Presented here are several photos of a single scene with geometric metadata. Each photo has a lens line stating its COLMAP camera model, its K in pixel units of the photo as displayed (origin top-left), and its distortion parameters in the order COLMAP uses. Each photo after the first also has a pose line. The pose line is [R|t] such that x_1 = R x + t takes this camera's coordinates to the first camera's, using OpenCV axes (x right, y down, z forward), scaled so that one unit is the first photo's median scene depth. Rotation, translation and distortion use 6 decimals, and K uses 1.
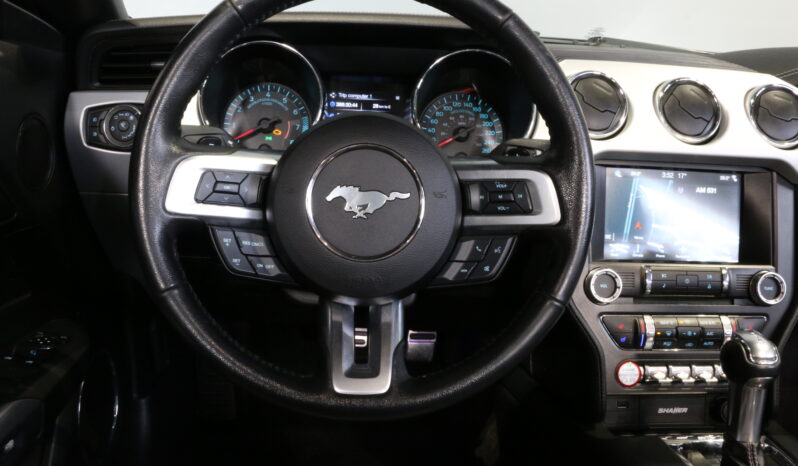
lens RADIAL K [[647.7, 0, 398.9], [0, 647.7, 195.9], [0, 0, 1]] dist [-0.107336, 0.007015]
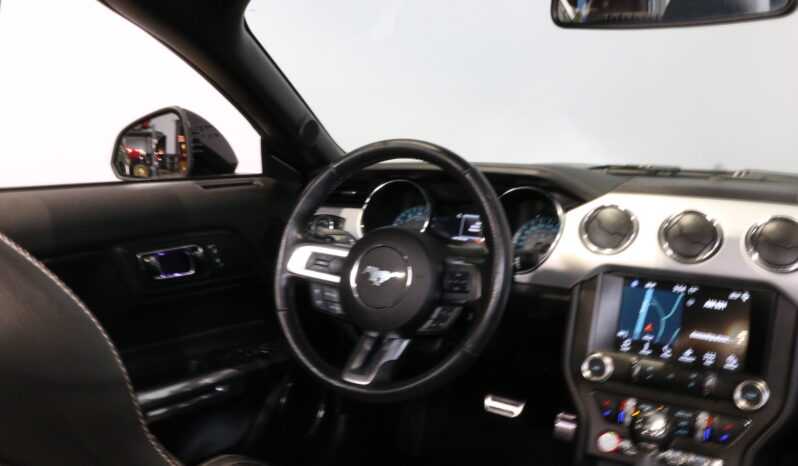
lens RADIAL K [[647.7, 0, 398.9], [0, 647.7, 195.9], [0, 0, 1]] dist [-0.107336, 0.007015]
pose [[0.838073, 0.017216, -0.545287, 0.926494], [-0.113690, 0.983070, -0.143695, 0.039771], [0.533581, 0.182421, 0.825841, -0.457688]]
